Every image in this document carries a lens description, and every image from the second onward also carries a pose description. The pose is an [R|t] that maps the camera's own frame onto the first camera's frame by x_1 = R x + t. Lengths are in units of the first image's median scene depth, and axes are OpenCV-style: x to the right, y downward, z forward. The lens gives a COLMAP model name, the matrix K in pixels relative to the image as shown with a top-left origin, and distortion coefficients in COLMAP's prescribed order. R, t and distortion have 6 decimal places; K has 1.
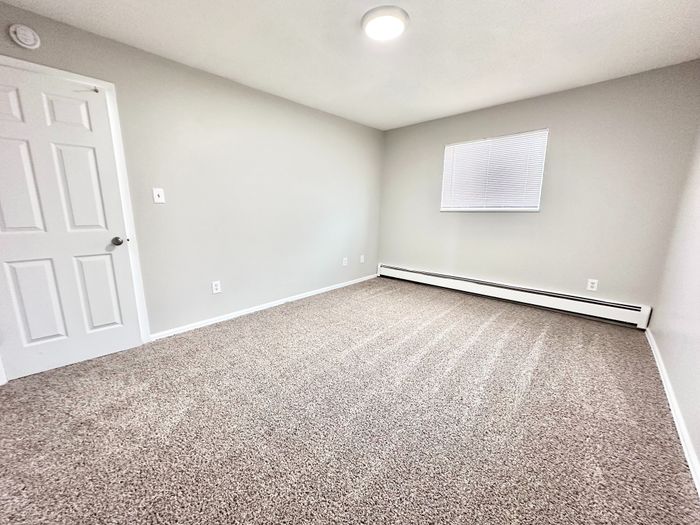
lens RADIAL K [[281.7, 0, 349.9], [0, 281.7, 264.6], [0, 0, 1]] dist [0.001100, -0.000041]
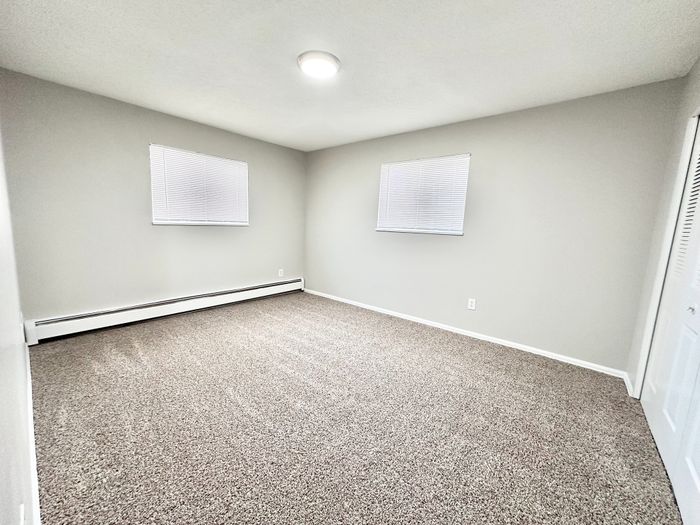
lens RADIAL K [[281.7, 0, 349.2], [0, 281.7, 267.2], [0, 0, 1]] dist [0.001100, -0.000041]
pose [[-0.049277, -0.149584, 0.987520, -0.580438], [0.164887, 0.973937, 0.155754, -0.117285], [-0.985081, 0.170504, -0.023328, 0.562336]]
